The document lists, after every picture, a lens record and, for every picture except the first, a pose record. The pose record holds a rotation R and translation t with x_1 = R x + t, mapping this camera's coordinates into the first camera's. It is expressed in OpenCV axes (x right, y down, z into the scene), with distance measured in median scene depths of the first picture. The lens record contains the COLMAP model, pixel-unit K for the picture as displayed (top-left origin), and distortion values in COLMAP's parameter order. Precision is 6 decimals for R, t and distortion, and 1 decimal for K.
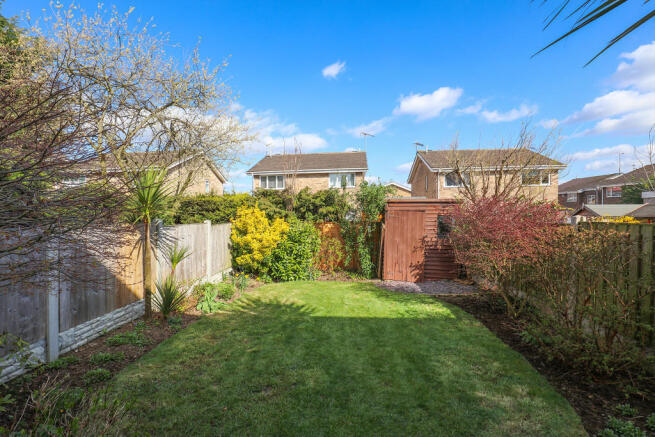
lens RADIAL K [[303.7, 0, 327.3], [0, 303.7, 215.2], [0, 0, 1]] dist [-0.017872, -0.000164]
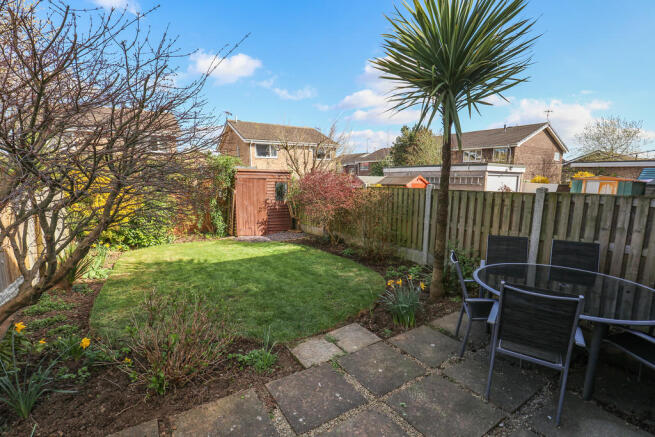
lens RADIAL K [[305.4, 0, 327.0], [0, 305.4, 229.6], [0, 0, 1]] dist [-0.000816, -0.000249]
pose [[0.788209, -0.090678, 0.608691, -0.268138], [-0.002766, 0.988553, 0.150849, 0.001825], [-0.615402, -0.120584, 0.778935, -0.168446]]
